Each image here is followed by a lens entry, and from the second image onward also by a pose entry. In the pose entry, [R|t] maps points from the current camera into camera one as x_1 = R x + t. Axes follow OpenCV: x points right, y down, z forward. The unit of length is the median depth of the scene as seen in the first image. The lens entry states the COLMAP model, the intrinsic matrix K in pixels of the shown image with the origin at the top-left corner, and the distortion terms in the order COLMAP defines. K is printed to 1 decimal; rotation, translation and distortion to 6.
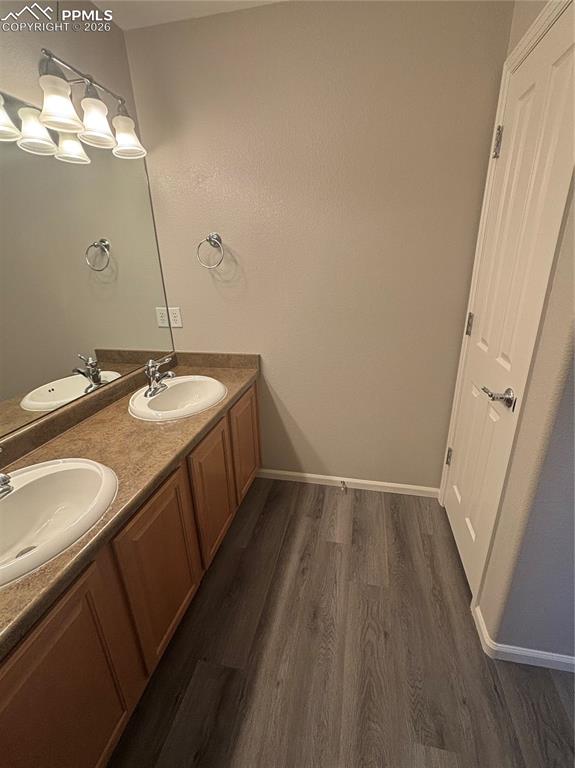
lens RADIAL K [[340.8, 0, 292.0], [0, 340.8, 383.1], [0, 0, 1]] dist [0.002137, 0.000445]
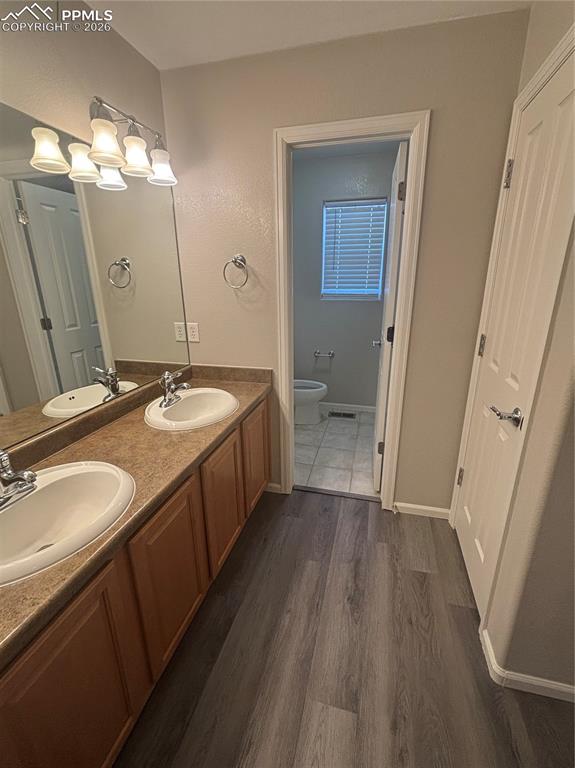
lens RADIAL K [[370.8, 0, 285.4], [0, 370.8, 389.3], [0, 0, 1]] dist [0.002813, -0.001203]
pose [[0.999019, 0.031020, -0.031617, -0.022904], [-0.032759, 0.997890, -0.056063, 0.041125], [0.029811, 0.057044, 0.997927, -0.123542]]
